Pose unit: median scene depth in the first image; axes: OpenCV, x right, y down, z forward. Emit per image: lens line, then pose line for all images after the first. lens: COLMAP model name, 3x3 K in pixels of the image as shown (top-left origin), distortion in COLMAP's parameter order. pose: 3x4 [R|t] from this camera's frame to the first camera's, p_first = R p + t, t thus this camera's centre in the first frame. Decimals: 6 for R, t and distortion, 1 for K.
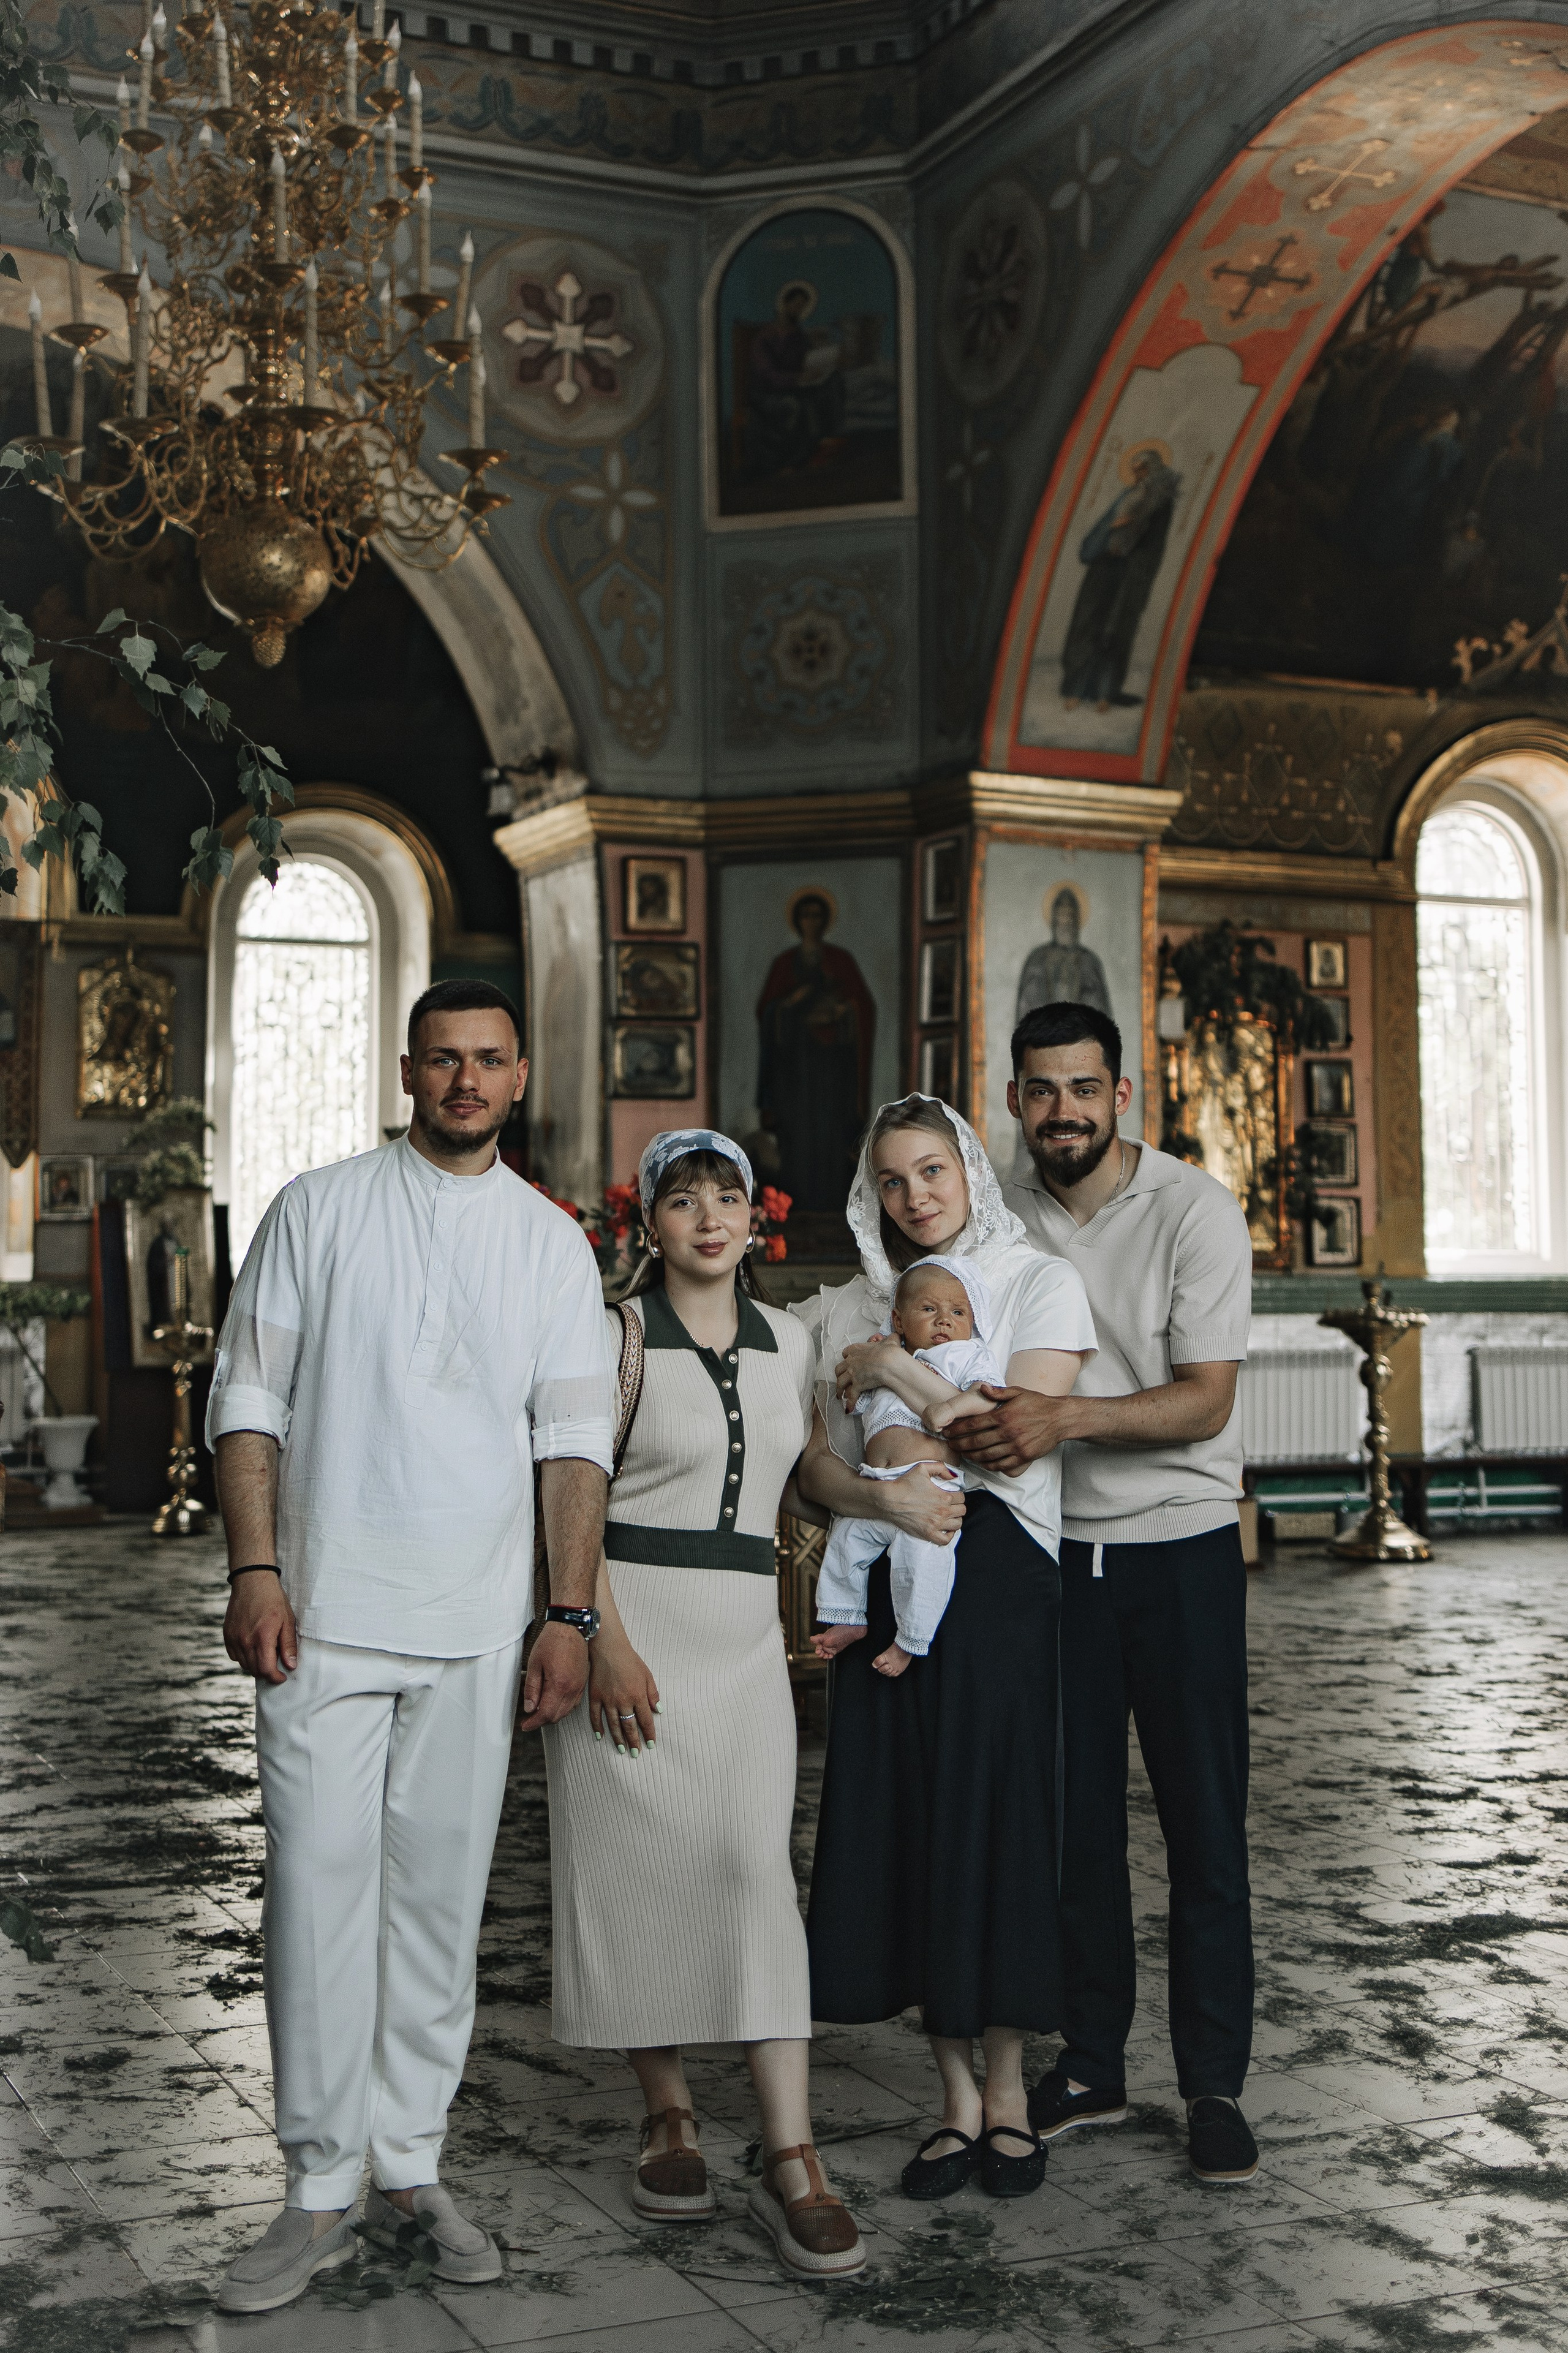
lens RADIAL K [[2947.6, 0, 785.7], [0, 2947.6, 1000.9], [0, 0, 1]] dist [0.015645, -0.047517]
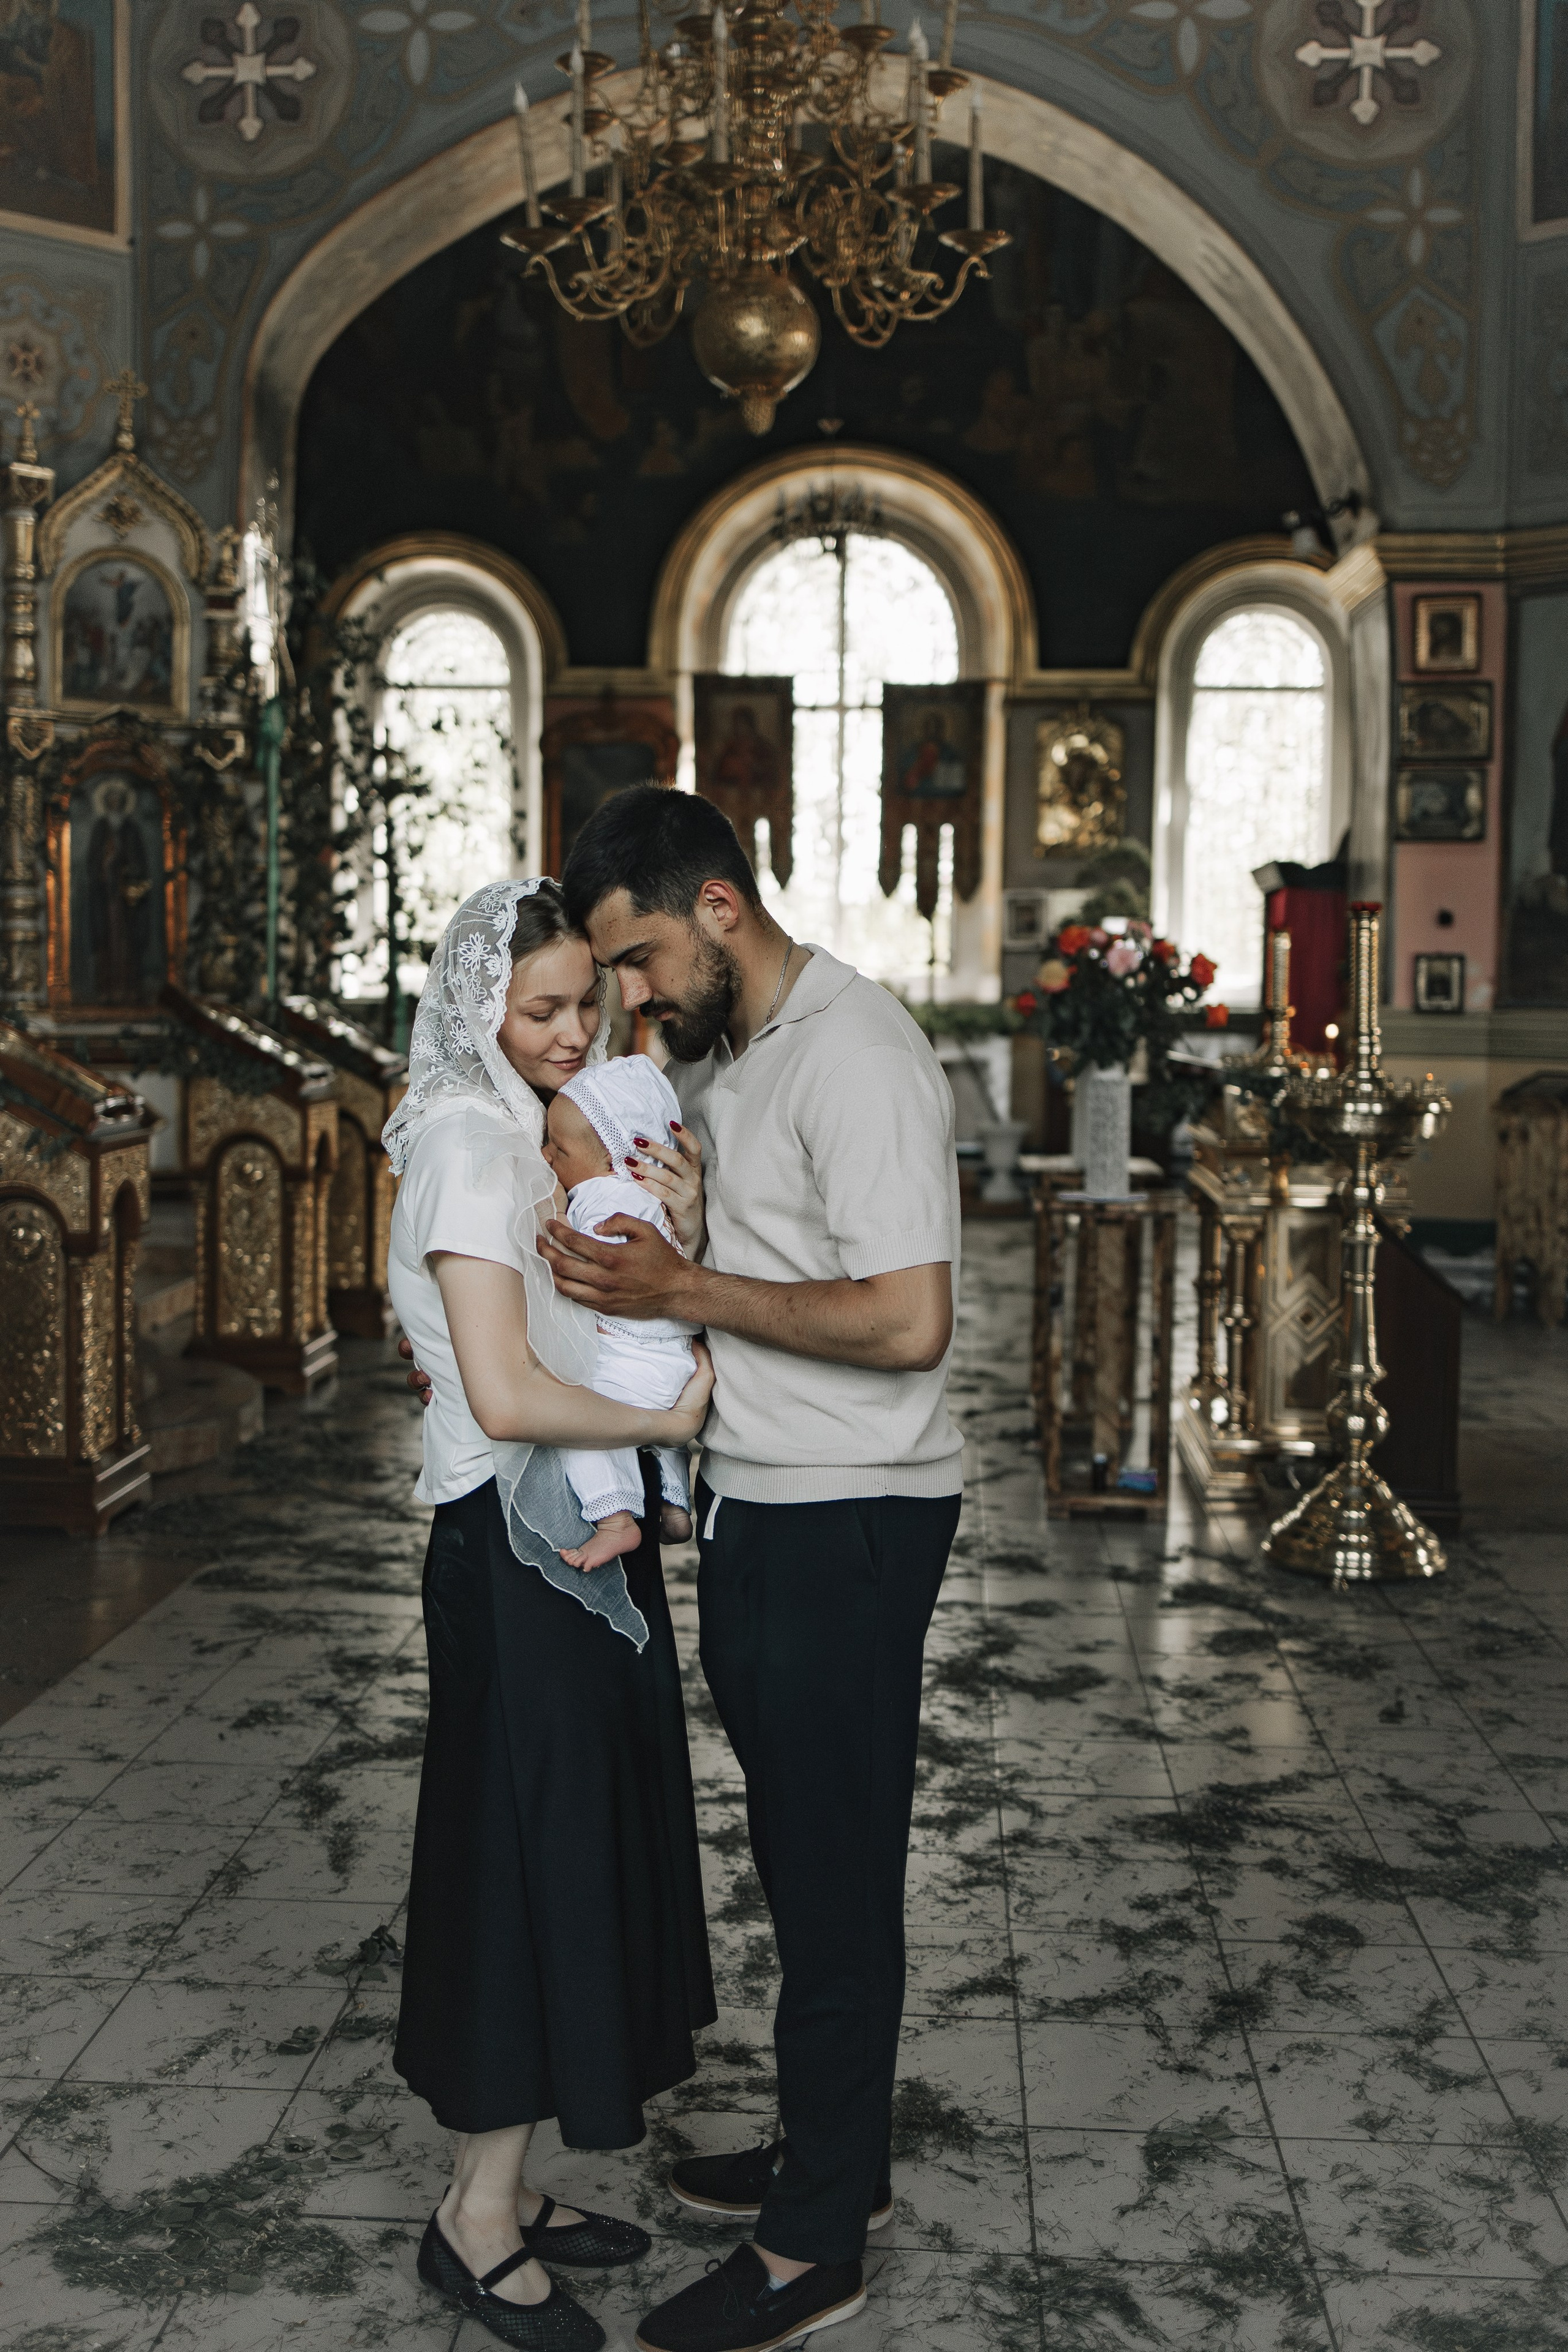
lens RADIAL K [[2496.7, 0, 784.0], [0, 2496.7, 1176.0], [0, 0, 1]] dist [-0.021149, 0.014942]
pose [[0.875608, 0.054339, -0.479956, 0.155353], [0.030305, 0.985514, 0.166864, -0.002371], [0.482070, -0.160653, 0.861278, 0.131021]]
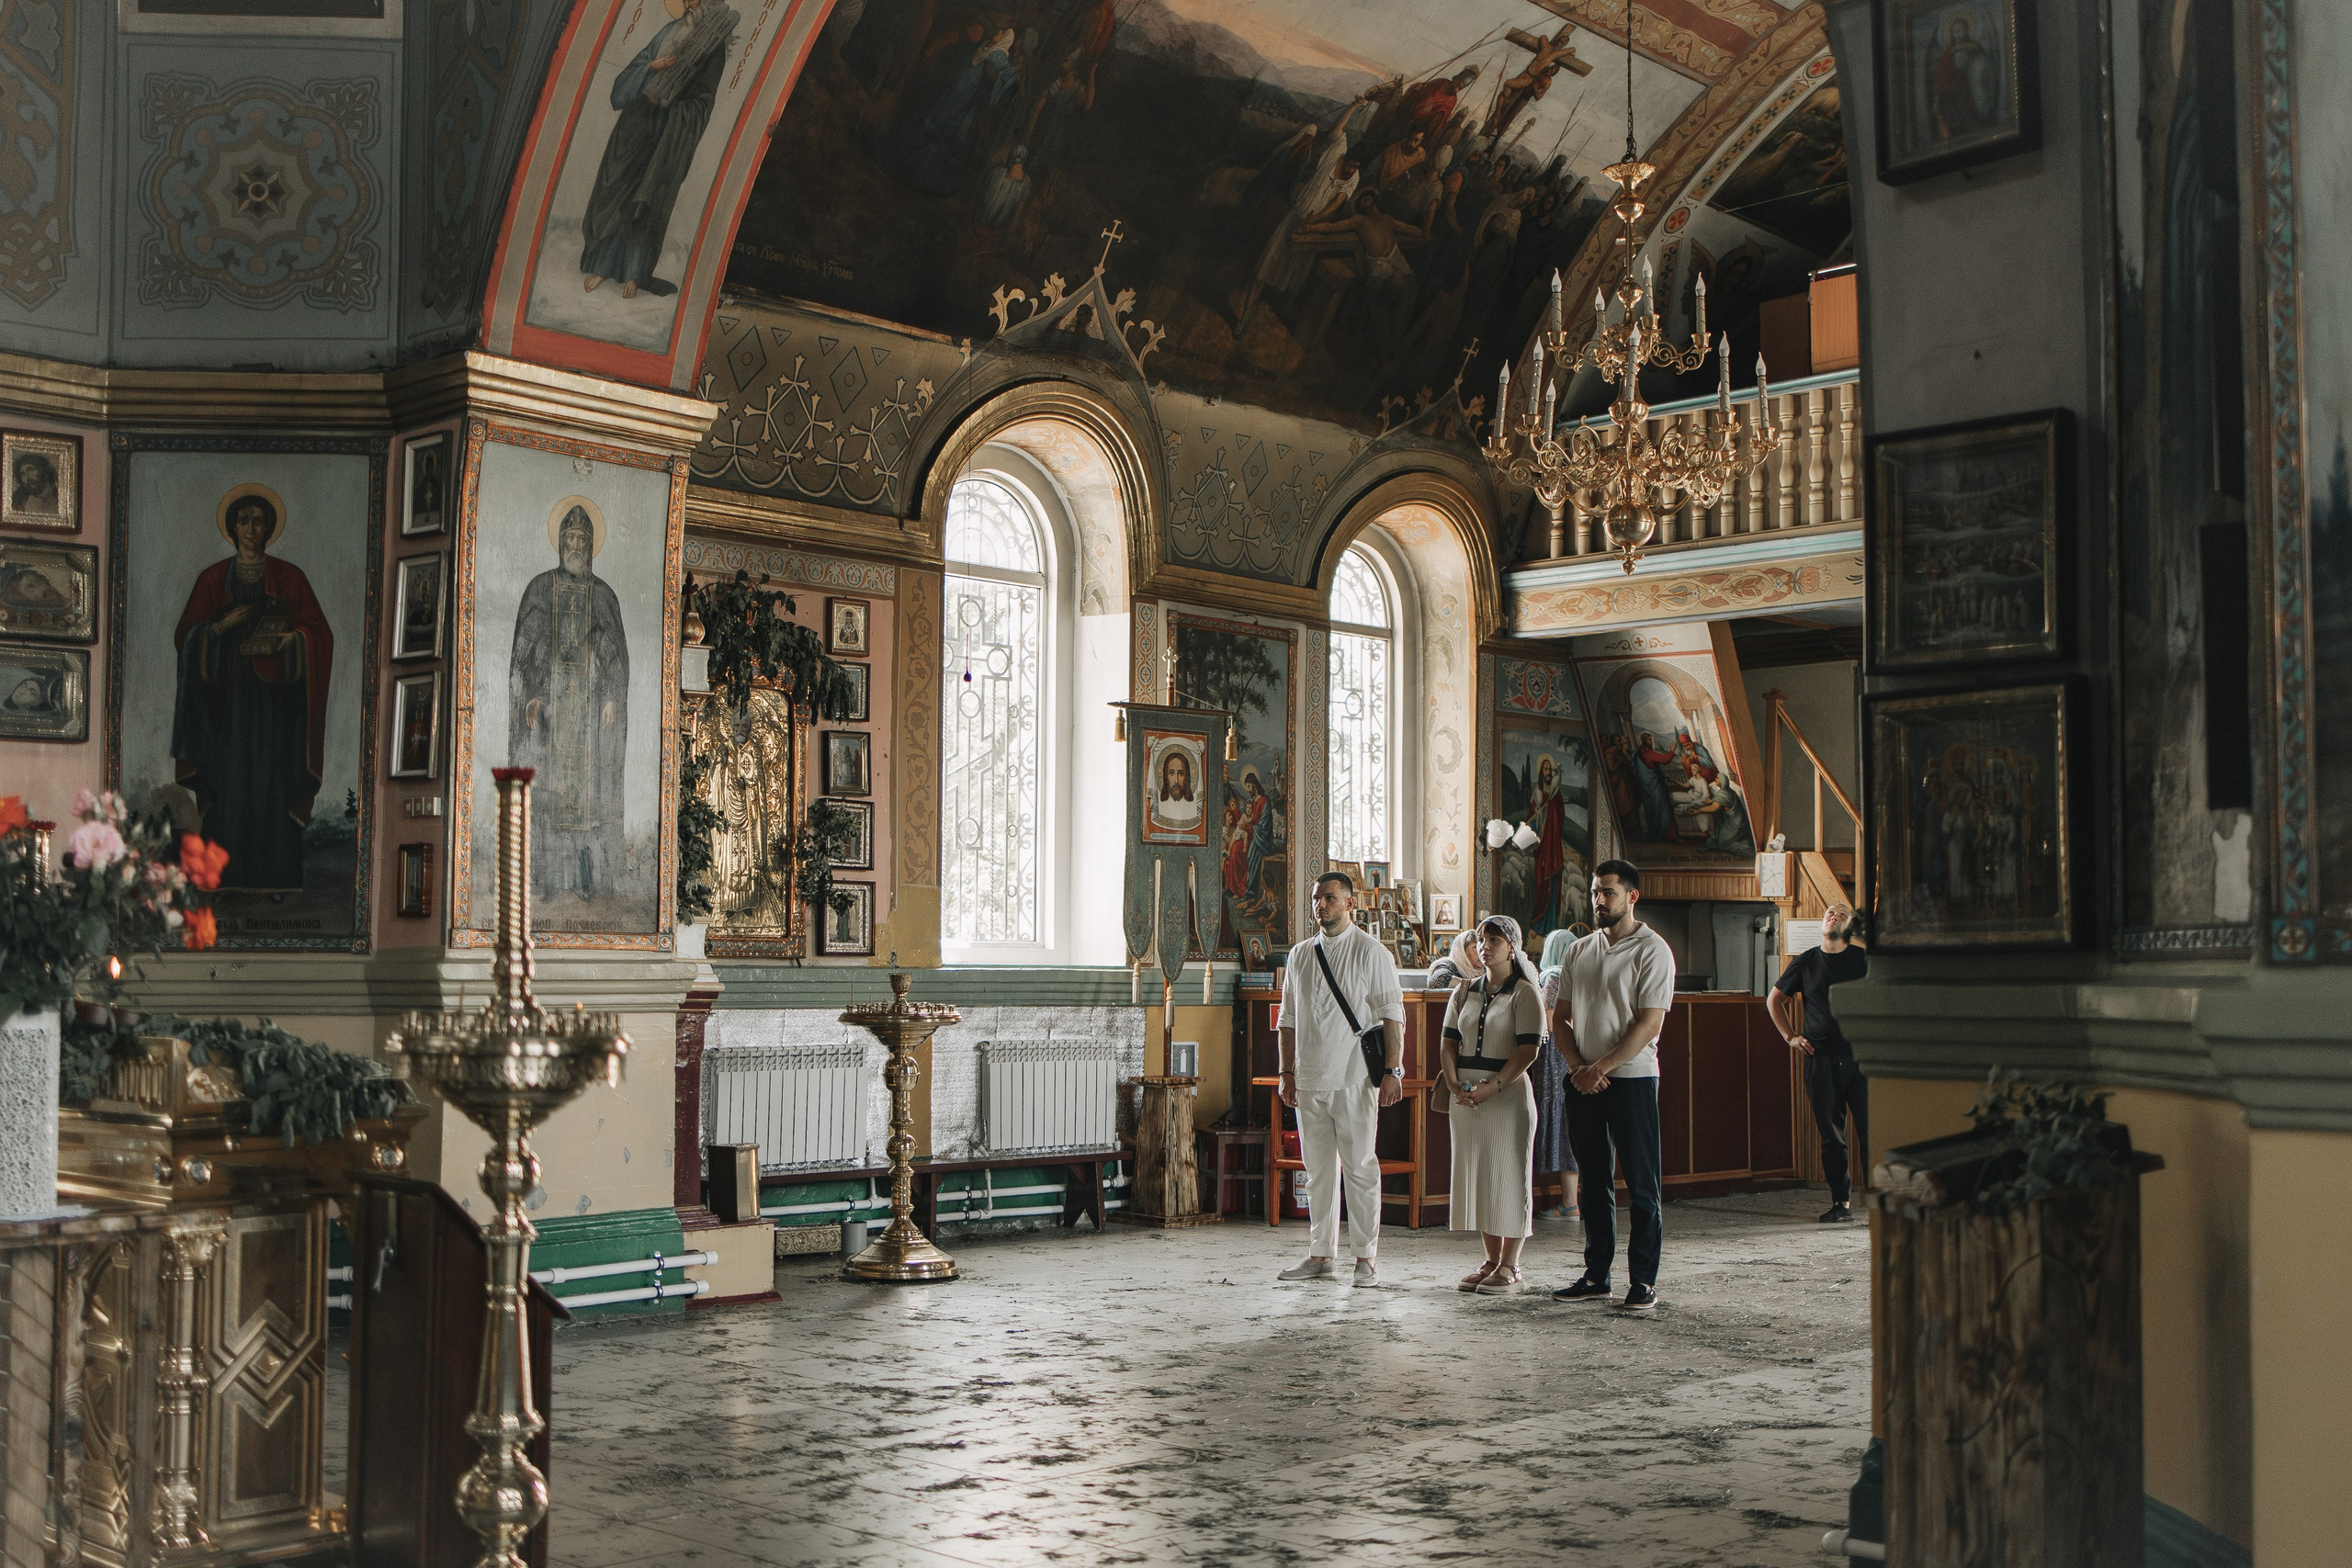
lens RADIAL K [[2535.0, 0, 1183.8], [0, 2535.0, 827.1], [0, 0, 1]] dist [0.013275, 0.017859]
pose [[0.932181, 0.024779, 0.361145, -0.002322], [-0.039473, 0.998663, 0.033367, 0.019530], [-0.359835, -0.045360, 0.931913, 0.230146]]
